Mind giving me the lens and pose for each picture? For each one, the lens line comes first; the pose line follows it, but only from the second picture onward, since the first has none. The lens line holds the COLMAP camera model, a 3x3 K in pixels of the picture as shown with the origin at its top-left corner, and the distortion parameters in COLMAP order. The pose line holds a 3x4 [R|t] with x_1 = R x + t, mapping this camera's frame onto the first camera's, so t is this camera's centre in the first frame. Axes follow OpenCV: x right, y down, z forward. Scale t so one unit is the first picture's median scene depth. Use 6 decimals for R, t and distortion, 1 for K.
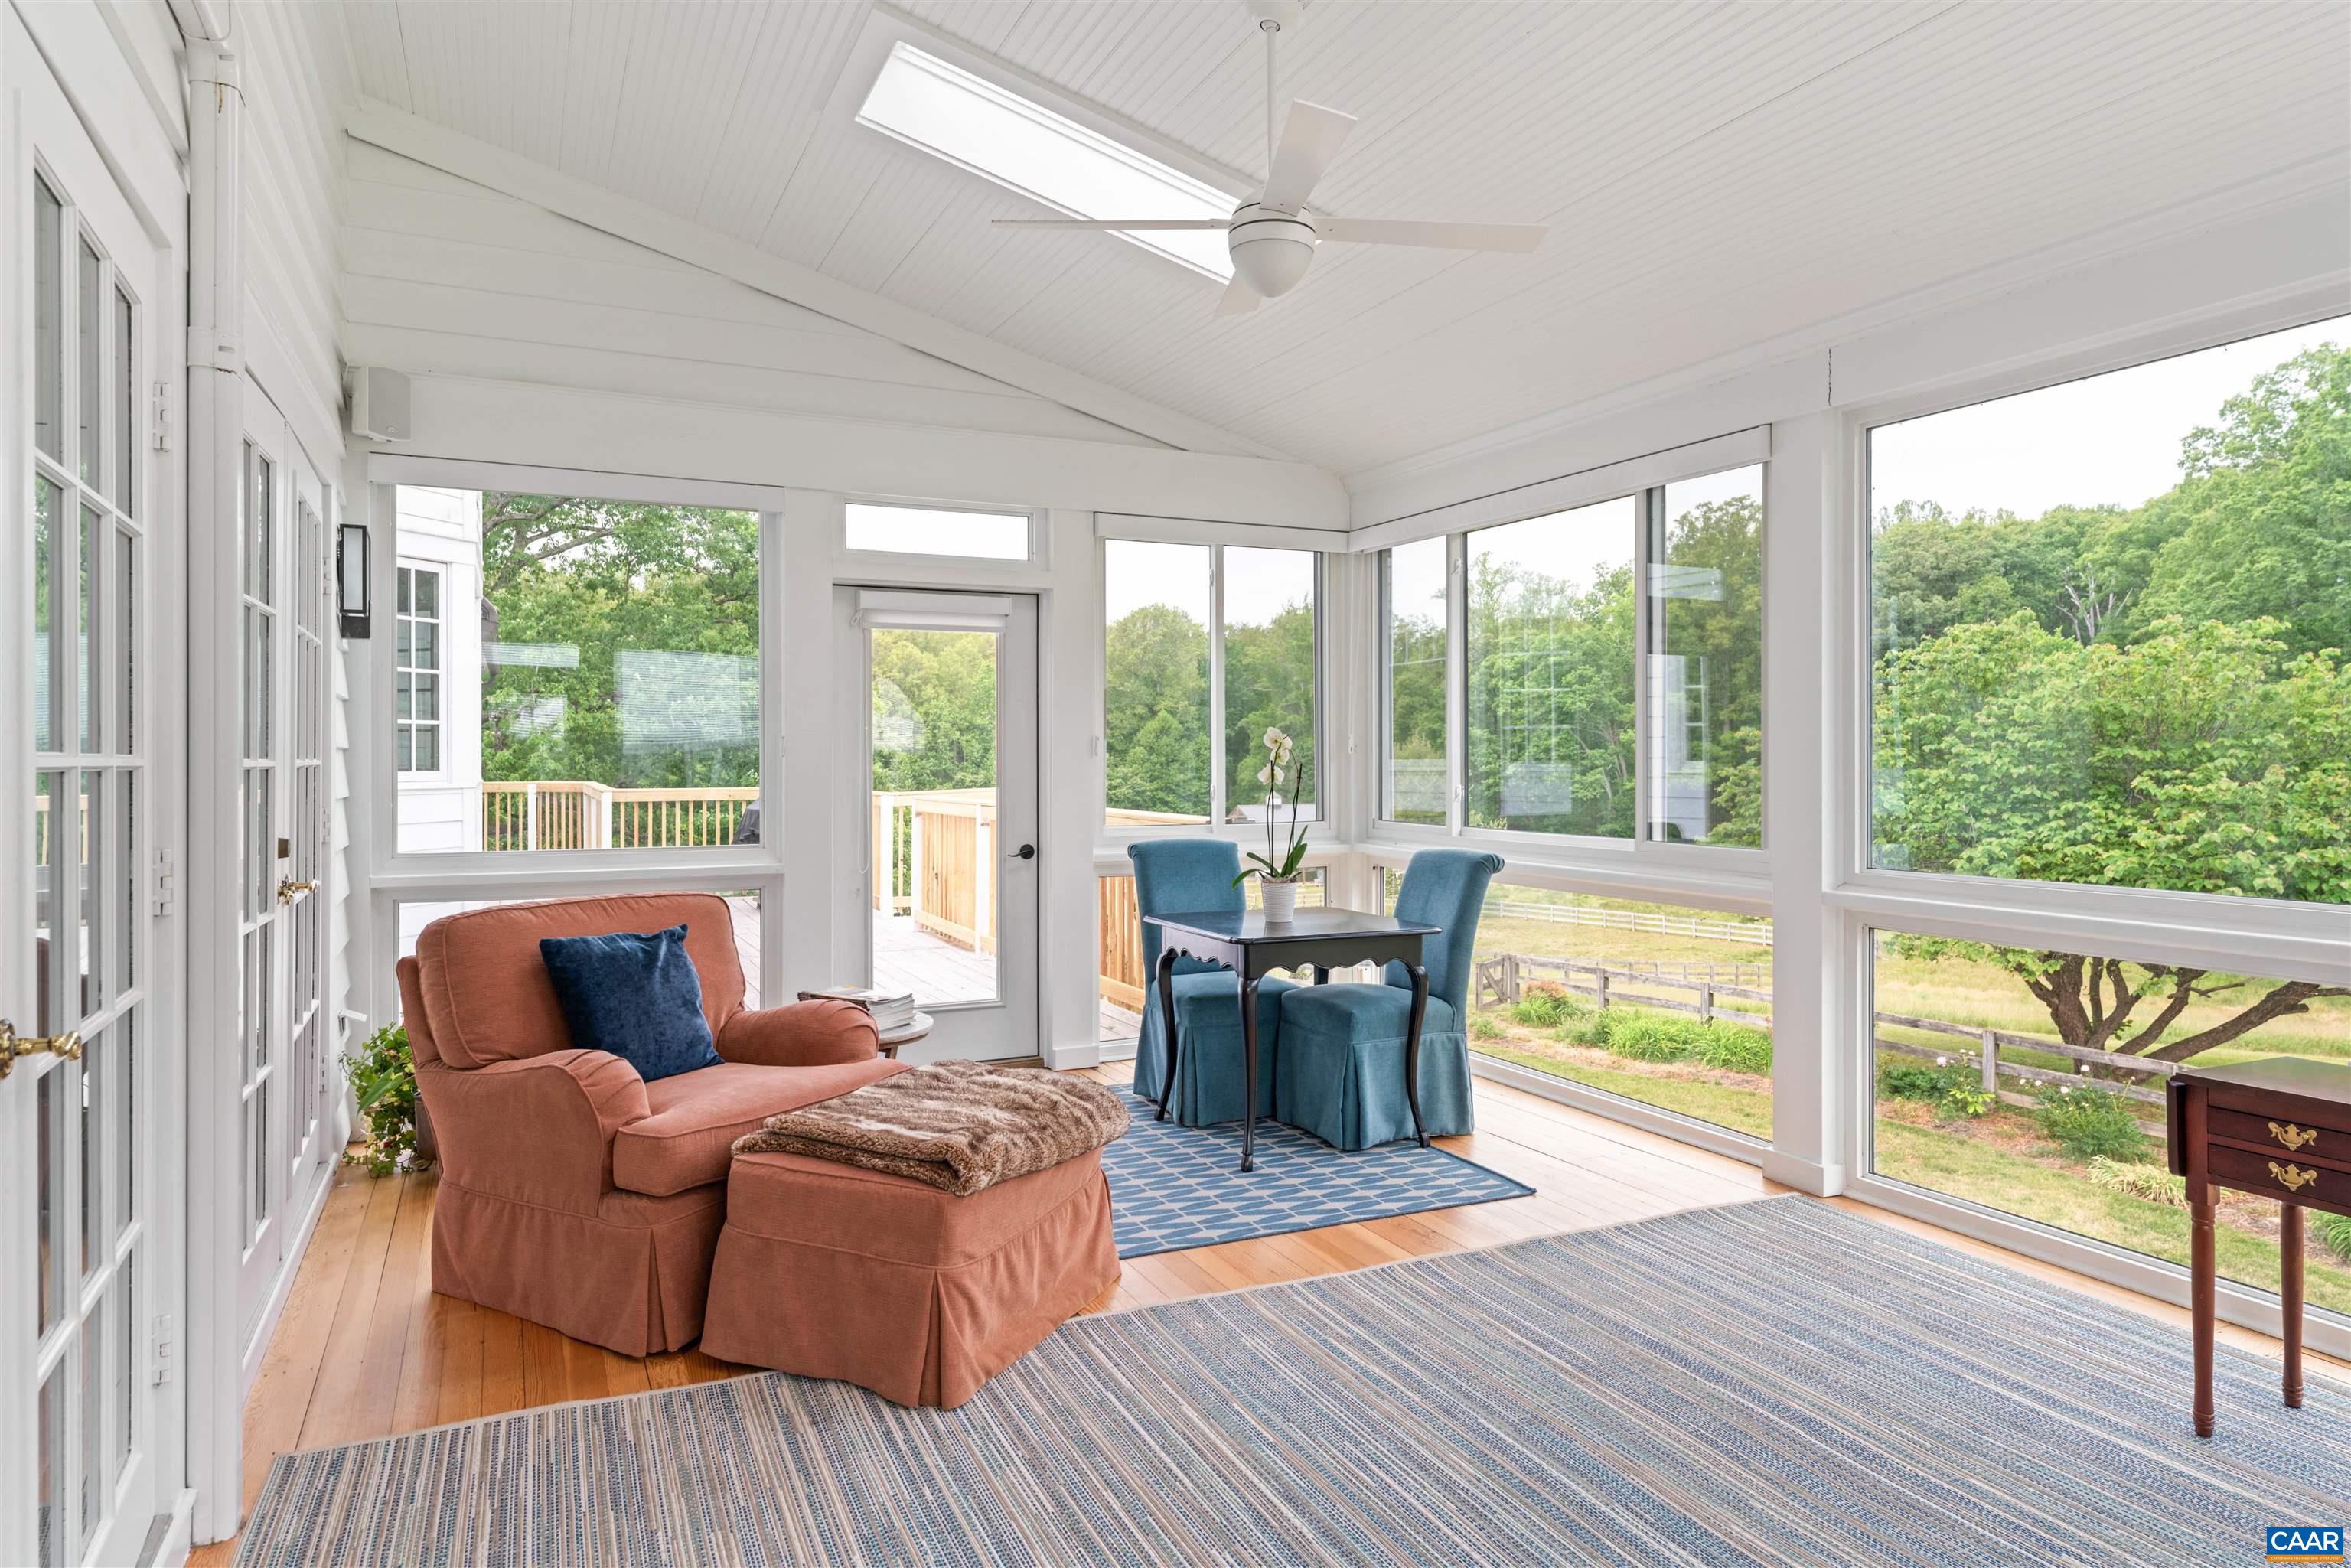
lens RADIAL K [[1367.0, 0, 1171.6], [0, 1367.0, 771.3], [0, 0, 1]] dist [-0.005037, -0.001138]
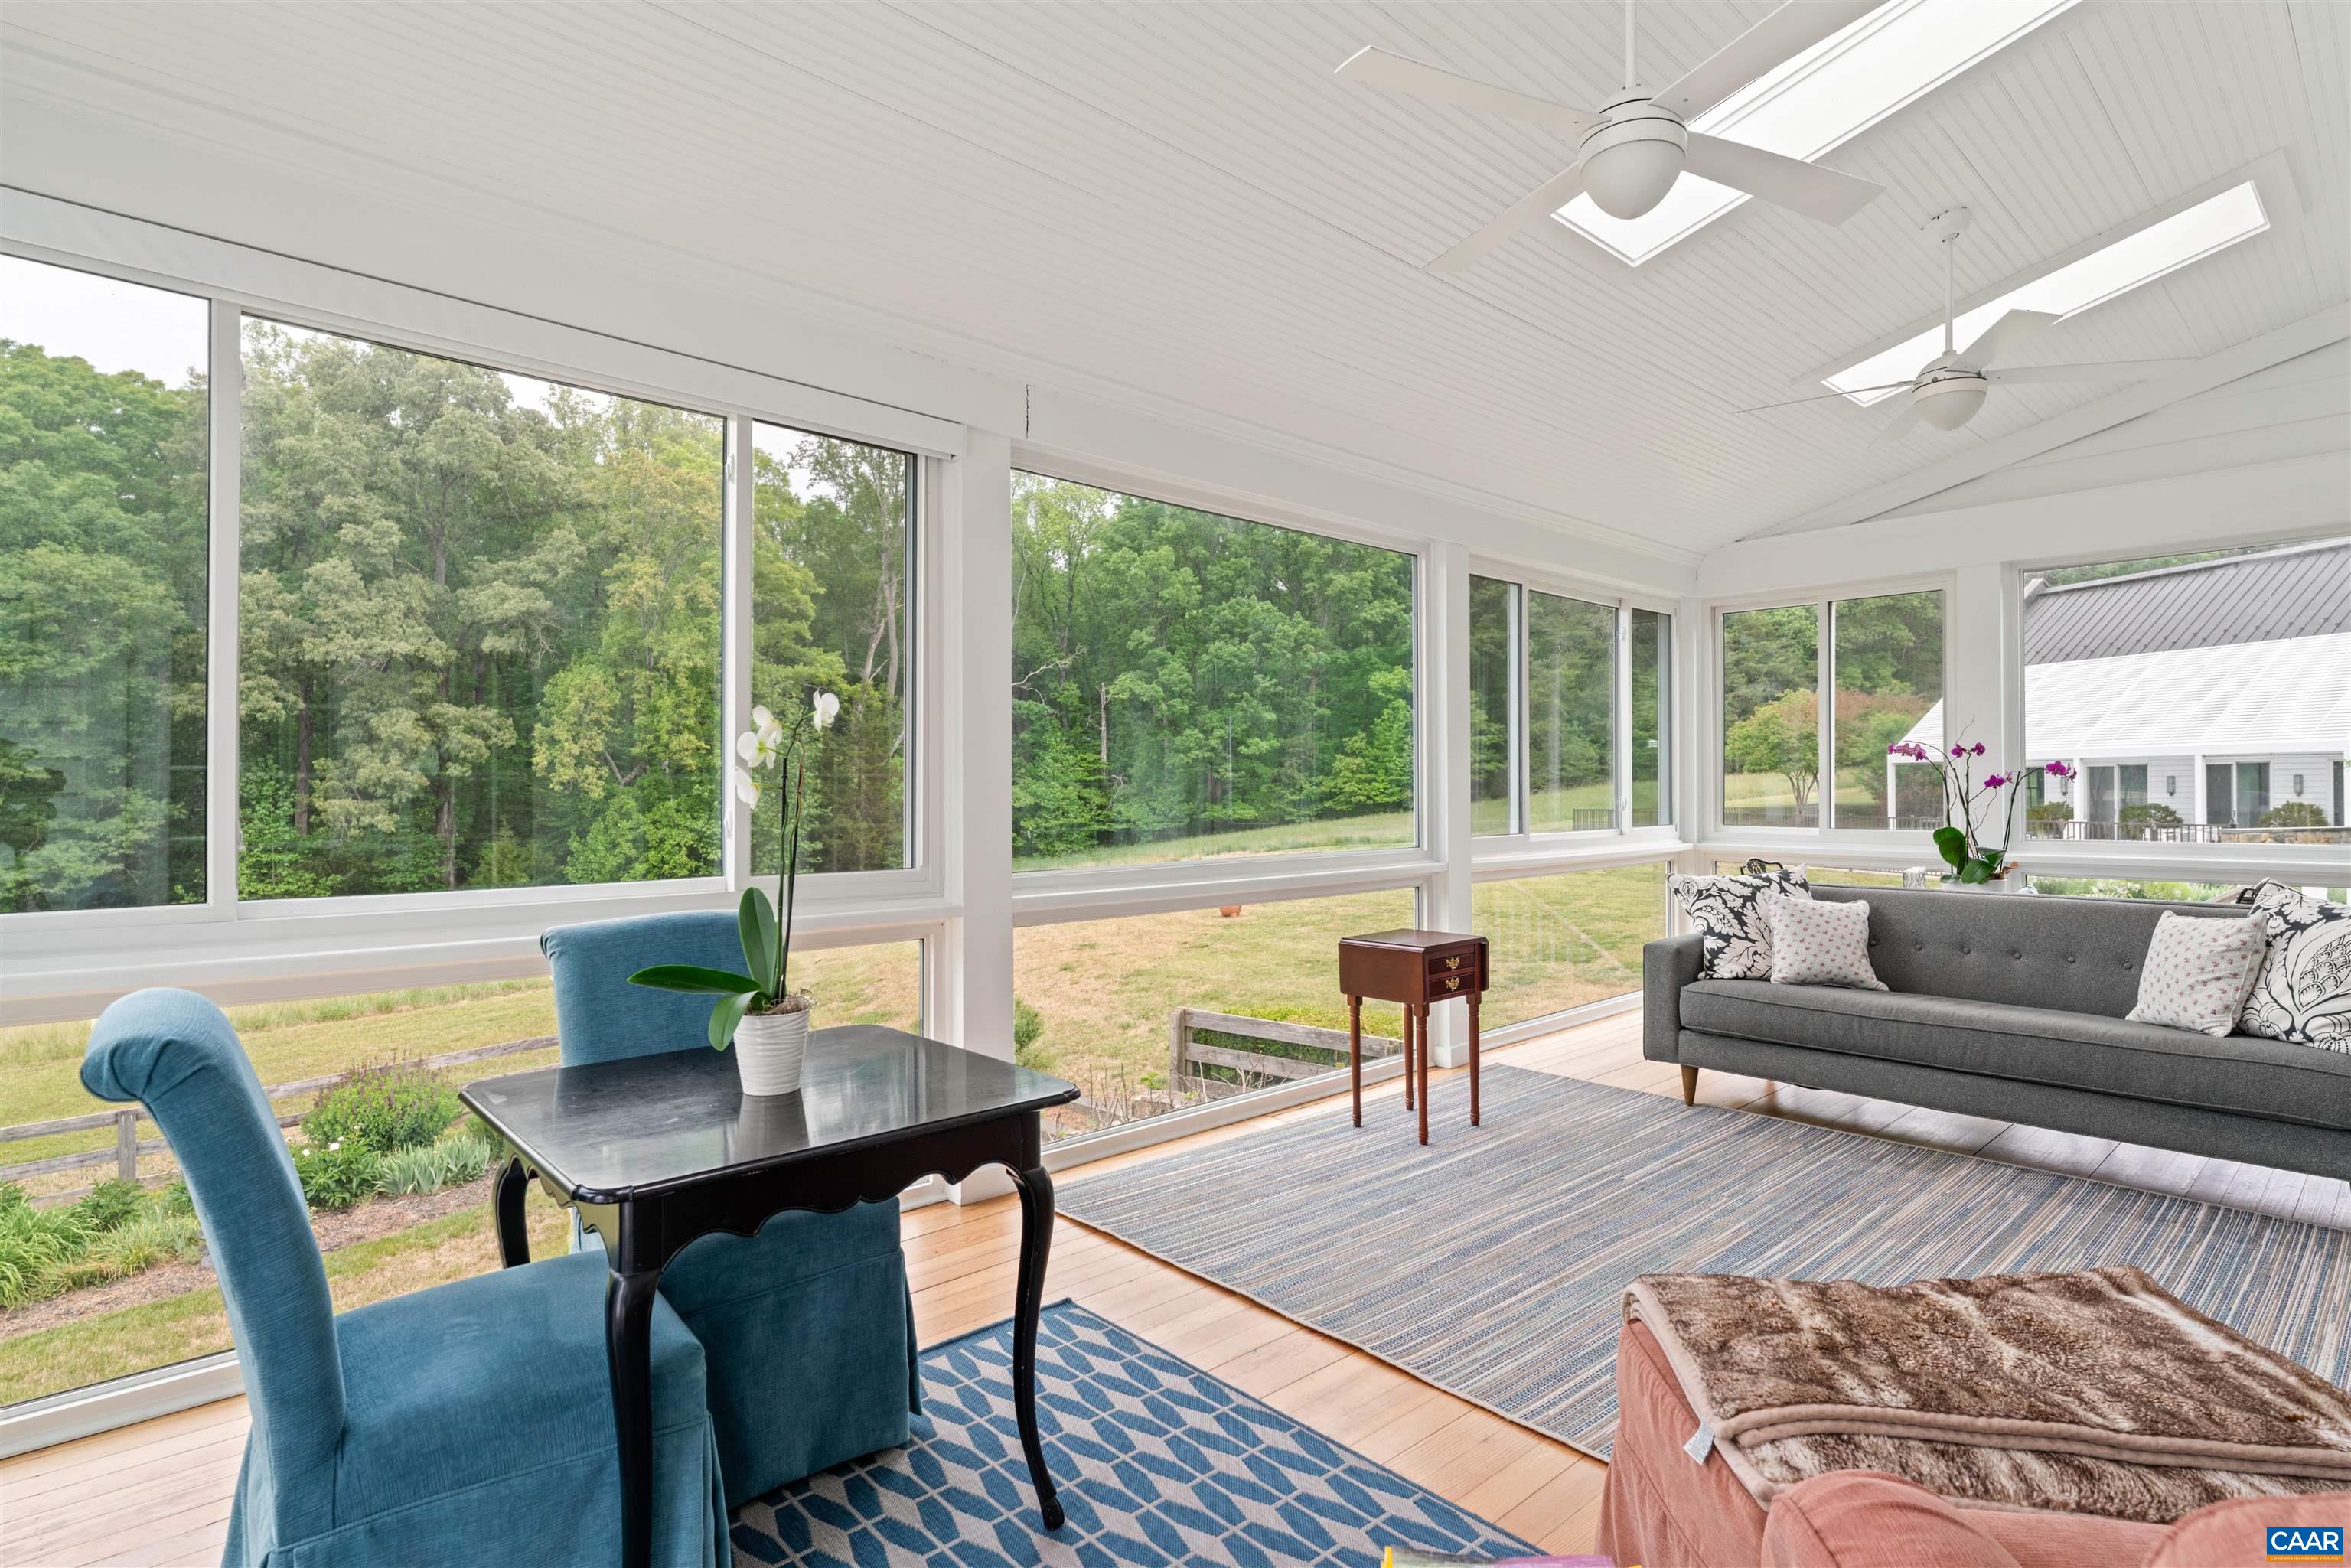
lens RADIAL K [[1207.3, 0, 1171.2], [0, 1207.3, 781.1], [0, 0, 1]] dist [-0.001638, -0.000060]
pose [[-0.304434, 0.005421, 0.952518, -0.549265], [0.006223, 0.999974, -0.003702, 0.007468], [-0.952513, 0.004801, -0.304460, 1.481855]]
